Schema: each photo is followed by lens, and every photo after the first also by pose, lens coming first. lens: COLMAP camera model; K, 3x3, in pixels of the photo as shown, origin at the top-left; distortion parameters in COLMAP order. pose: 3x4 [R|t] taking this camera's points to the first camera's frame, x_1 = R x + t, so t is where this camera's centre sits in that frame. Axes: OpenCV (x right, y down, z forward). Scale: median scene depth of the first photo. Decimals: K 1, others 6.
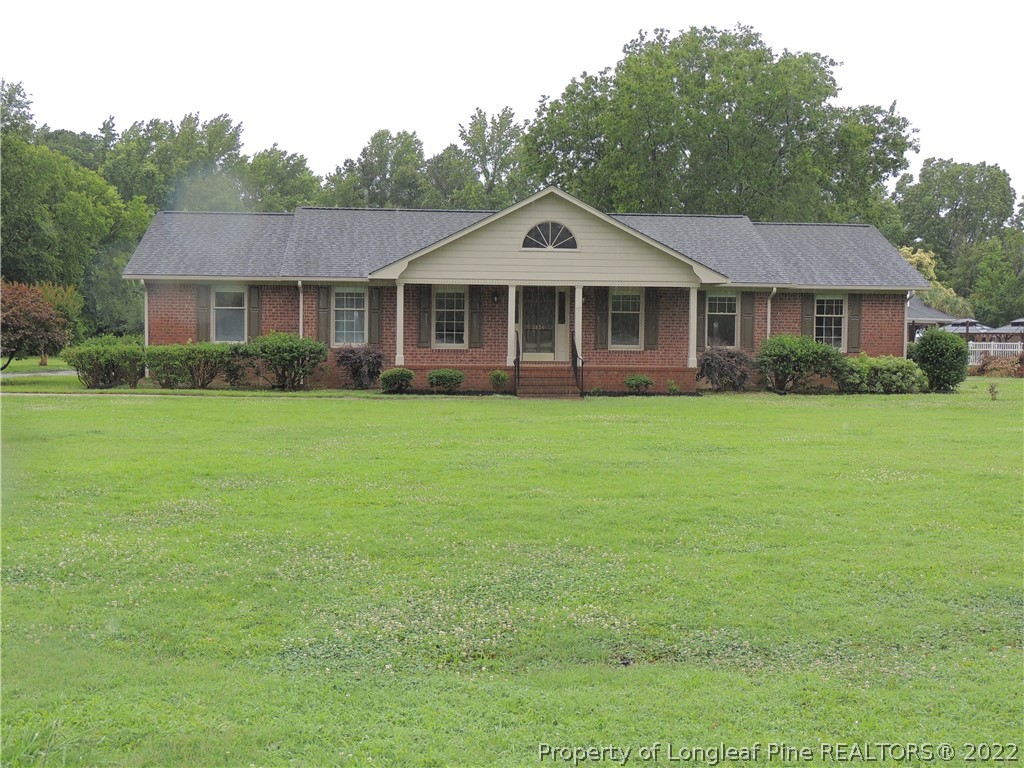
lens RADIAL K [[1124.2, 0, 512.0], [0, 1124.2, 384.0], [0, 0, 1]] dist [-0.045259, 0.035940]
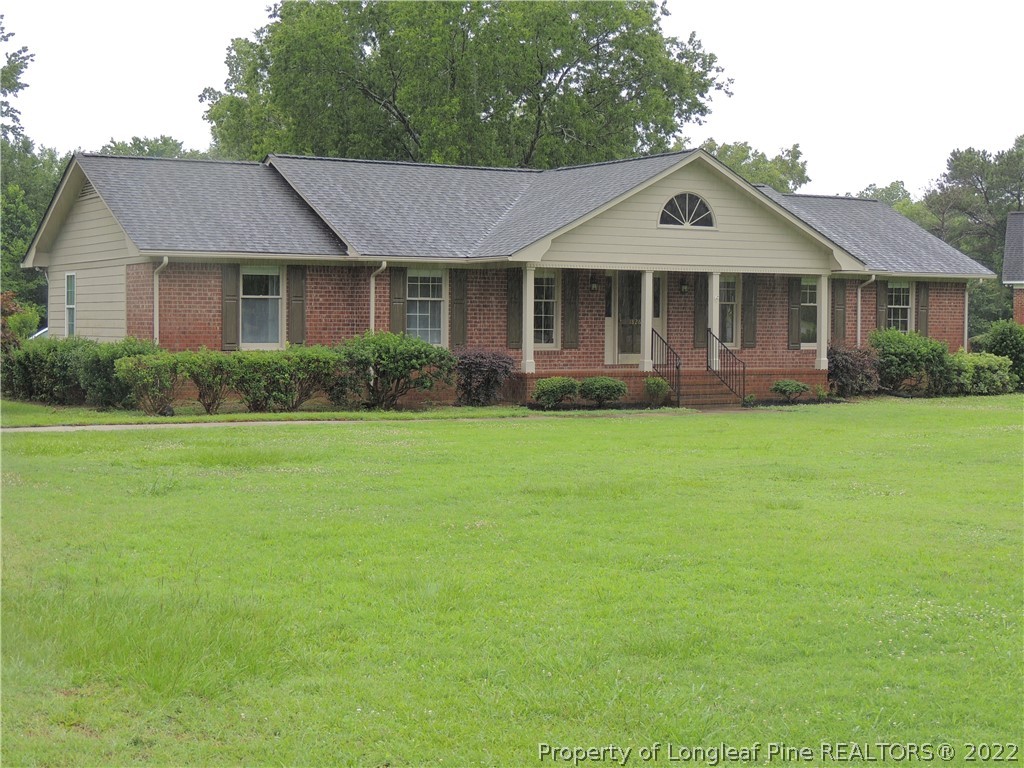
lens RADIAL K [[1690.3, 0, 511.7], [0, 1690.3, 330.0], [0, 0, 1]] dist [-0.069142, -0.143561]
pose [[0.892939, -0.006510, 0.450131, -0.623229], [0.022376, 0.999301, -0.029936, -0.011846], [-0.449622, 0.036803, 0.892461, -0.026137]]
